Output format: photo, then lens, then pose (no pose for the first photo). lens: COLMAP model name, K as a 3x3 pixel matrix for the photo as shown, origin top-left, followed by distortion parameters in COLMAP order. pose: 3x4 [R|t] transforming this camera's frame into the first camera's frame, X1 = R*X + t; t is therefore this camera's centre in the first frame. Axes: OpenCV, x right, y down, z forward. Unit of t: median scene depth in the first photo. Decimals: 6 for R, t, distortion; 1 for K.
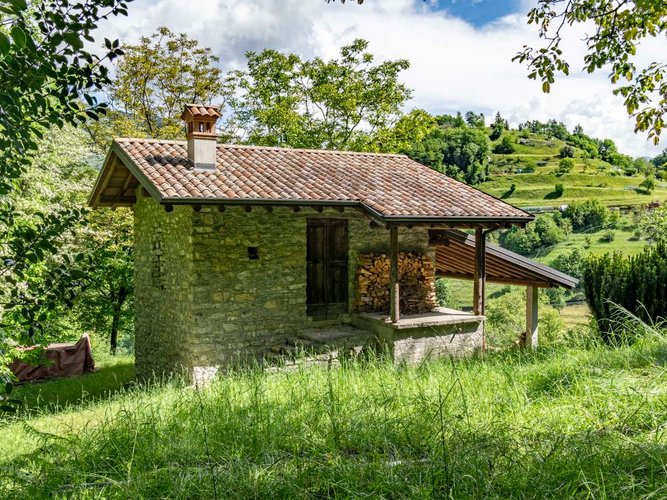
lens RADIAL K [[656.1, 0, 331.8], [0, 656.1, 244.6], [0, 0, 1]] dist [0.012012, 0.000000]
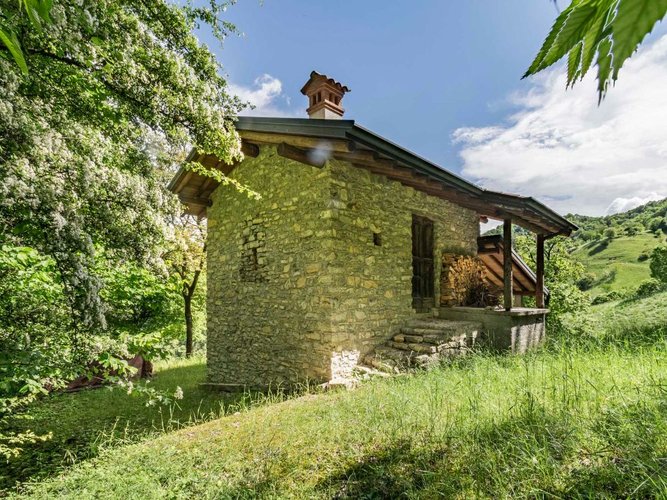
lens RADIAL K [[363.7, 0, 331.9], [0, 363.7, 289.6], [0, 0, 1]] dist [-0.003200, -0.000007]
pose [[0.968932, 0.014117, 0.246924, -0.313147], [-0.004172, 0.999161, -0.040754, 0.108554], [-0.247292, 0.038458, 0.968178, 0.503622]]
